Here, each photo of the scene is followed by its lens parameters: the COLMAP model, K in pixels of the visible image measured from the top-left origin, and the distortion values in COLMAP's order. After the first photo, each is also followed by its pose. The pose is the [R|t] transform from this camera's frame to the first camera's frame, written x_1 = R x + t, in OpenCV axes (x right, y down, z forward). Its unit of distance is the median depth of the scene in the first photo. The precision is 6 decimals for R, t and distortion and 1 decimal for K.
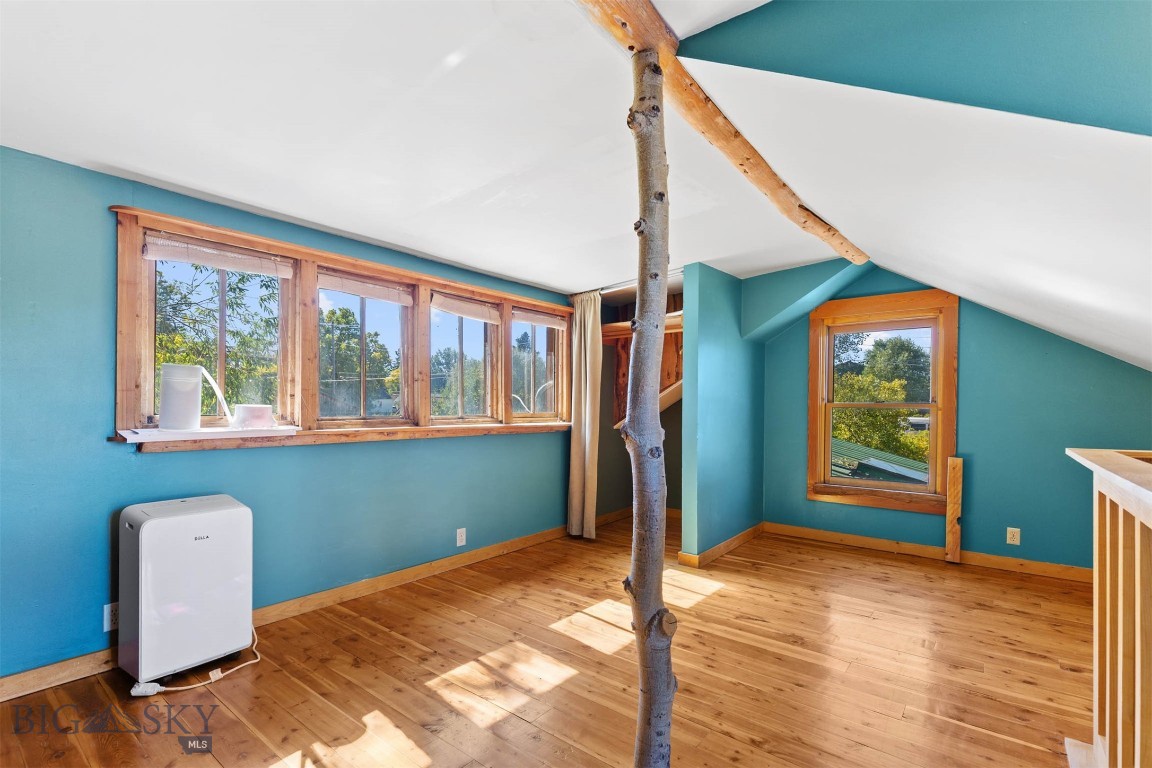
lens RADIAL K [[521.1, 0, 577.3], [0, 521.1, 406.9], [0, 0, 1]] dist [0.007497, -0.001194]
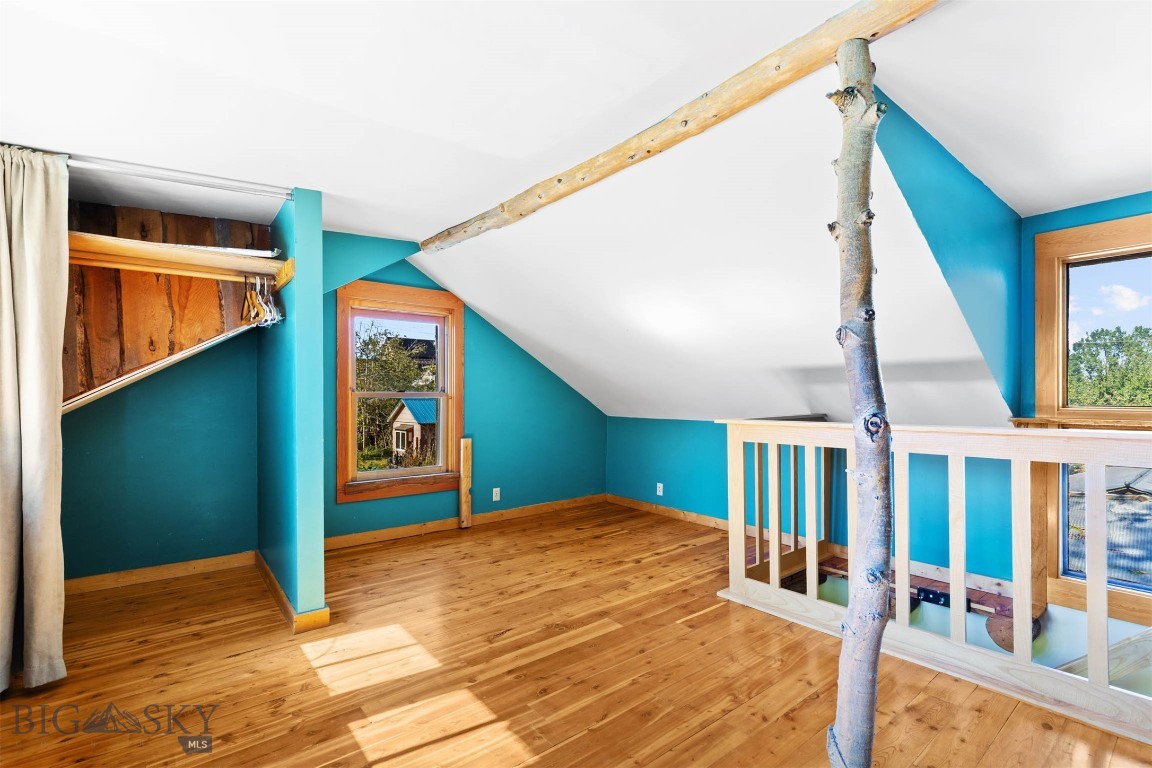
lens RADIAL K [[521.1, 0, 577.6], [0, 521.1, 391.1], [0, 0, 1]] dist [0.007497, -0.001194]
pose [[0.226396, 0.003756, 0.974028, -0.394929], [0.006832, 0.999962, -0.005444, -0.001314], [-0.974011, 0.007887, 0.226361, 0.526581]]
